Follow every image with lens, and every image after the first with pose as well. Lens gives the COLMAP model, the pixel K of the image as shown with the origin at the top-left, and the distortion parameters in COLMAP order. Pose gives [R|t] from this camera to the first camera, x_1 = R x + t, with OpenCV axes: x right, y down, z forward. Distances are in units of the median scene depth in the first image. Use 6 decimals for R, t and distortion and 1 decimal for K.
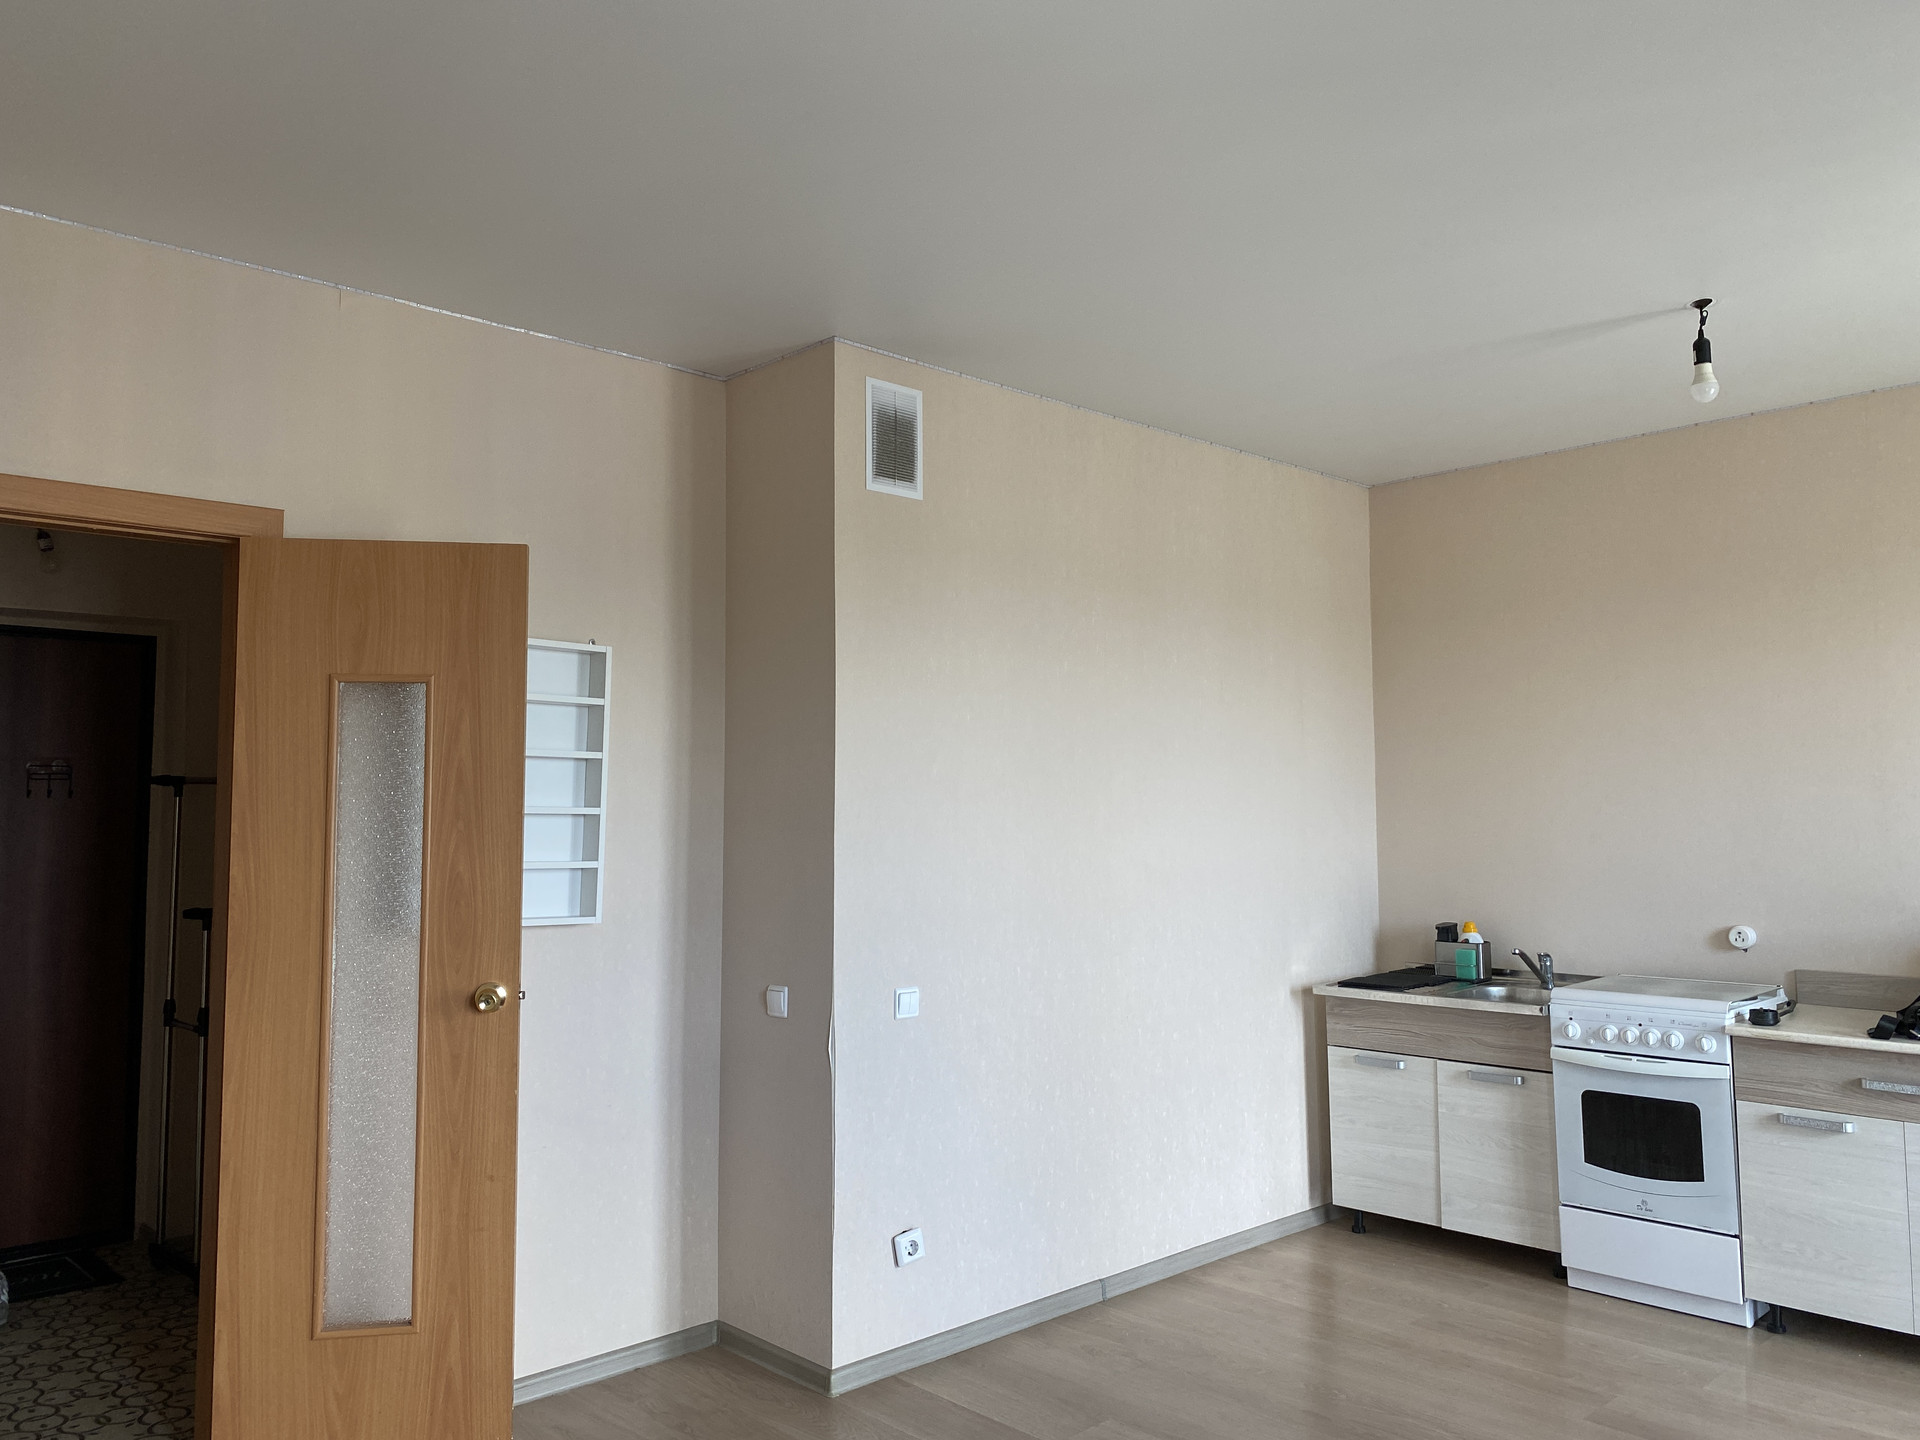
lens RADIAL K [[1458.8, 0, 967.0], [0, 1458.8, 684.6], [0, 0, 1]] dist [-0.004832, 0.002171]
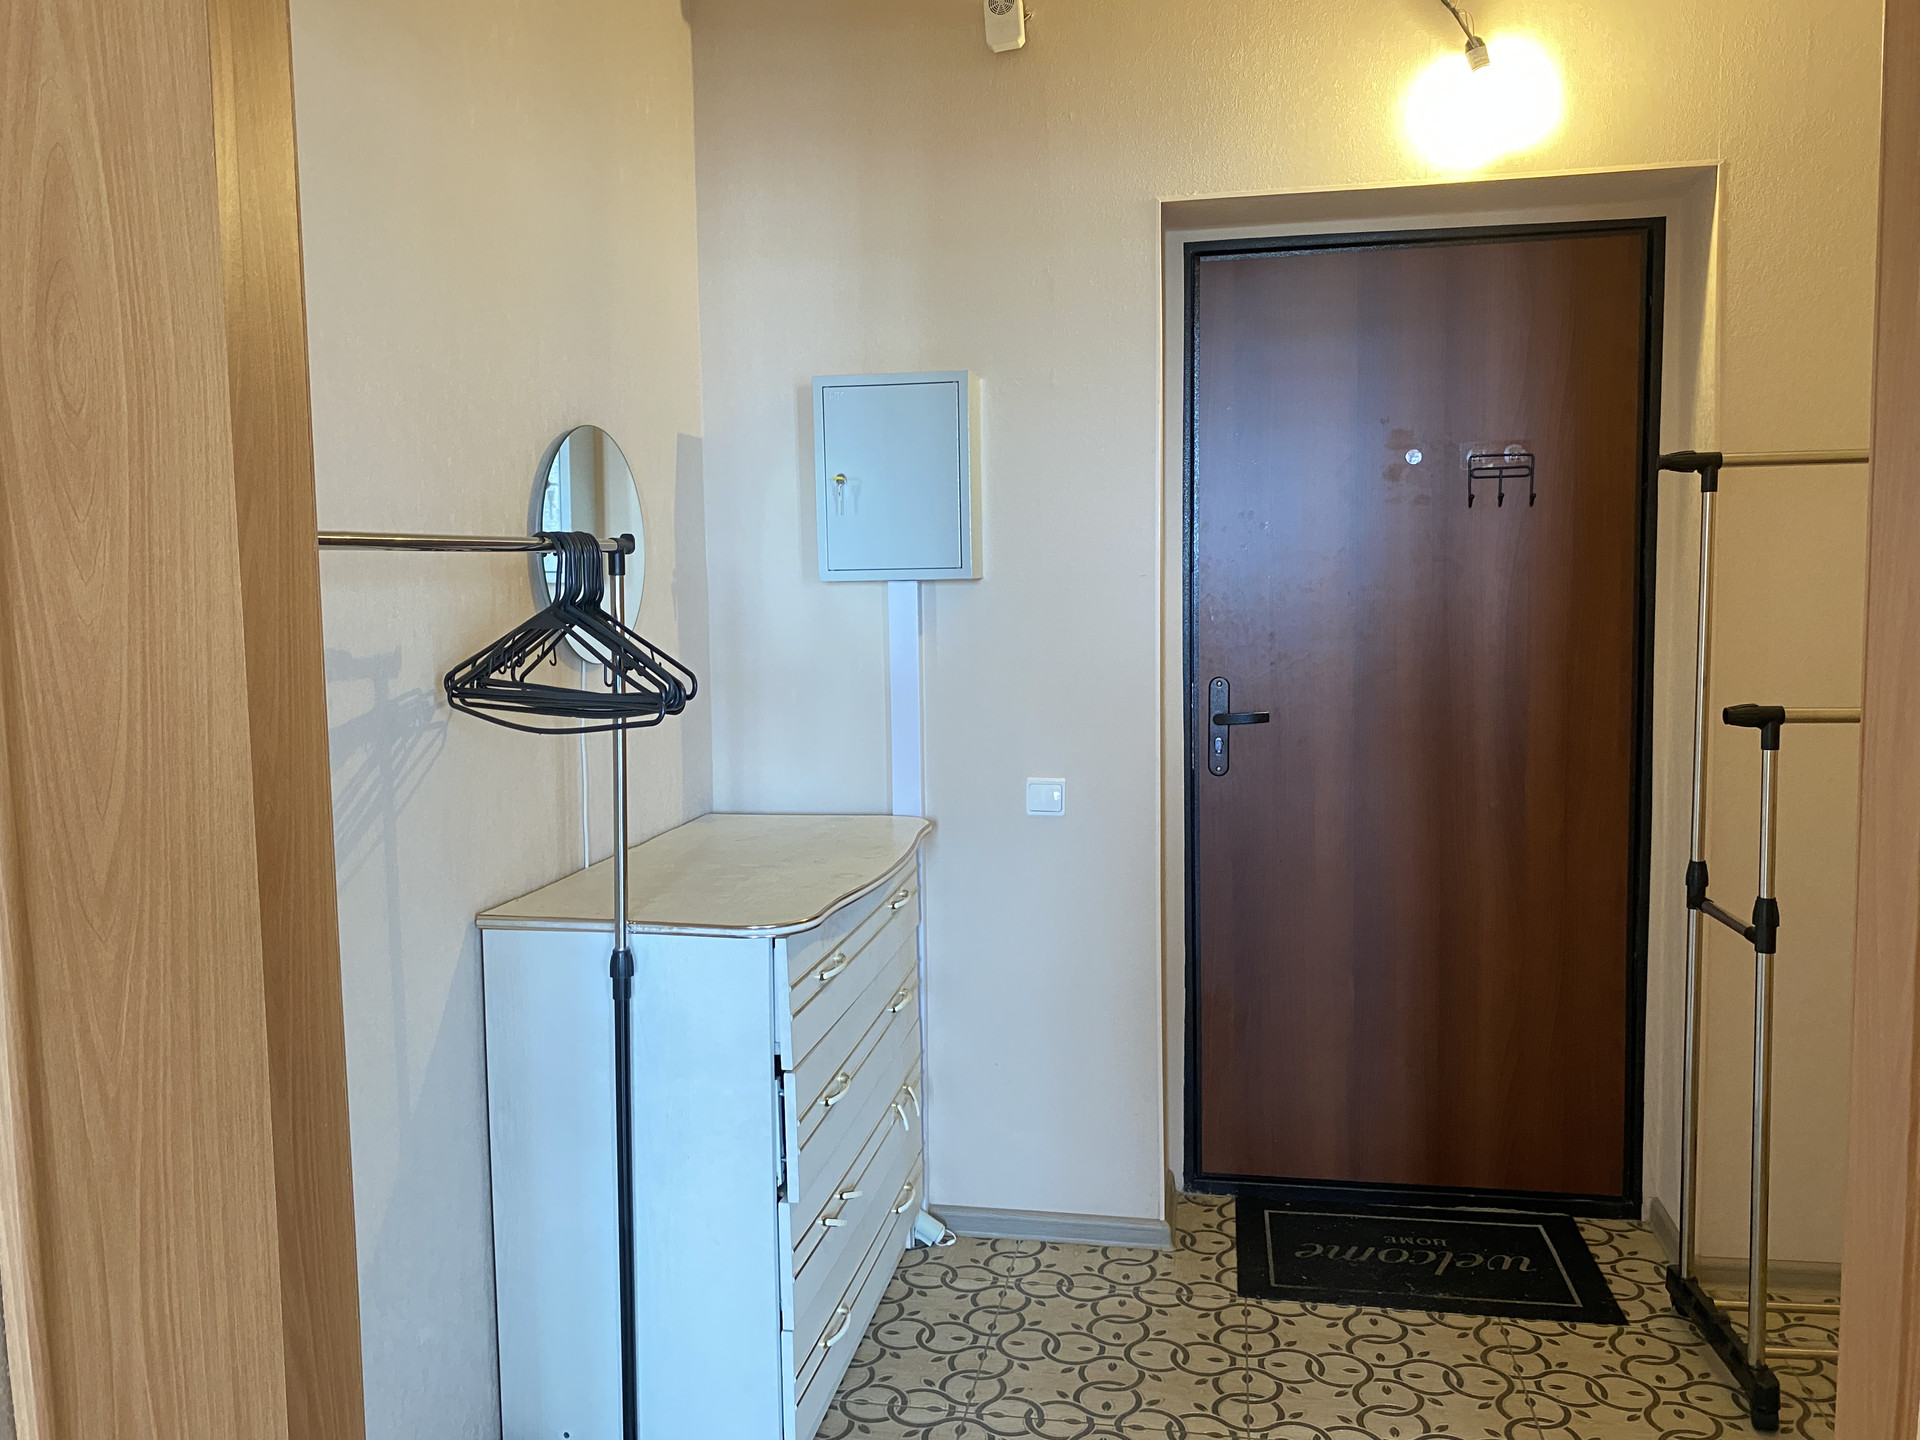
lens RADIAL K [[1539.0, 0, 960.0], [0, 1539.0, 720.0], [0, 0, 1]] dist [0.003147, 0.002076]
pose [[0.596235, 0.071483, -0.799621, -0.295101], [0.080938, 0.985601, 0.148461, 0.063546], [0.798719, -0.153237, 0.581864, 0.523895]]
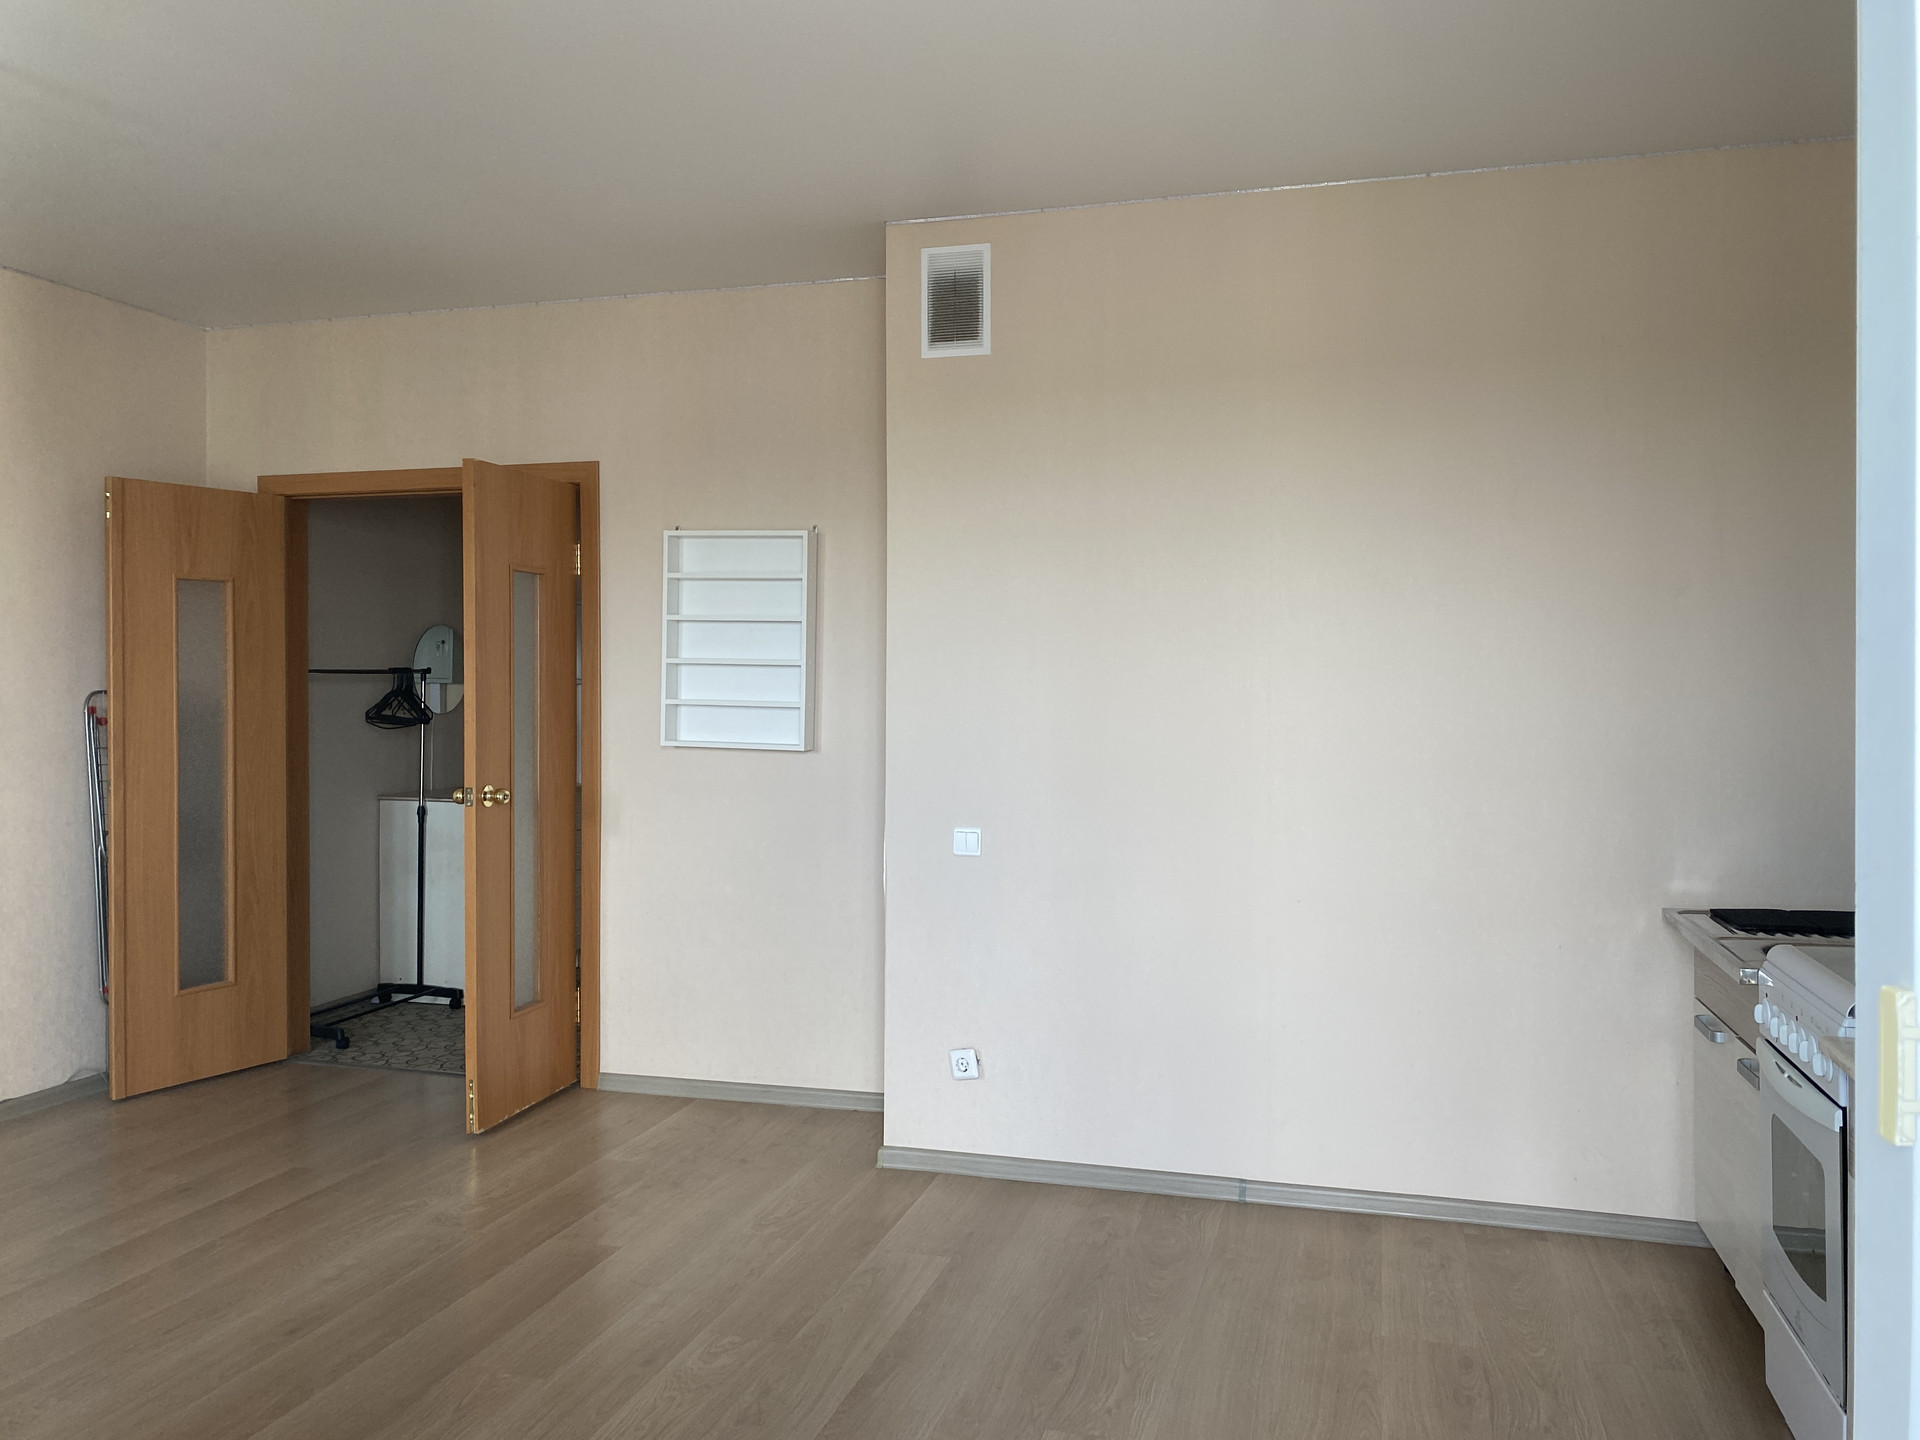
lens RADIAL K [[1462.1, 0, 967.7], [0, 1462.1, 686.1], [0, 0, 1]] dist [0.004123, -0.007231]
pose [[0.515253, 0.010404, -0.856975, 0.824715], [0.071369, 0.995932, 0.055002, 0.045234], [0.854061, -0.089502, 0.512415, 0.445107]]
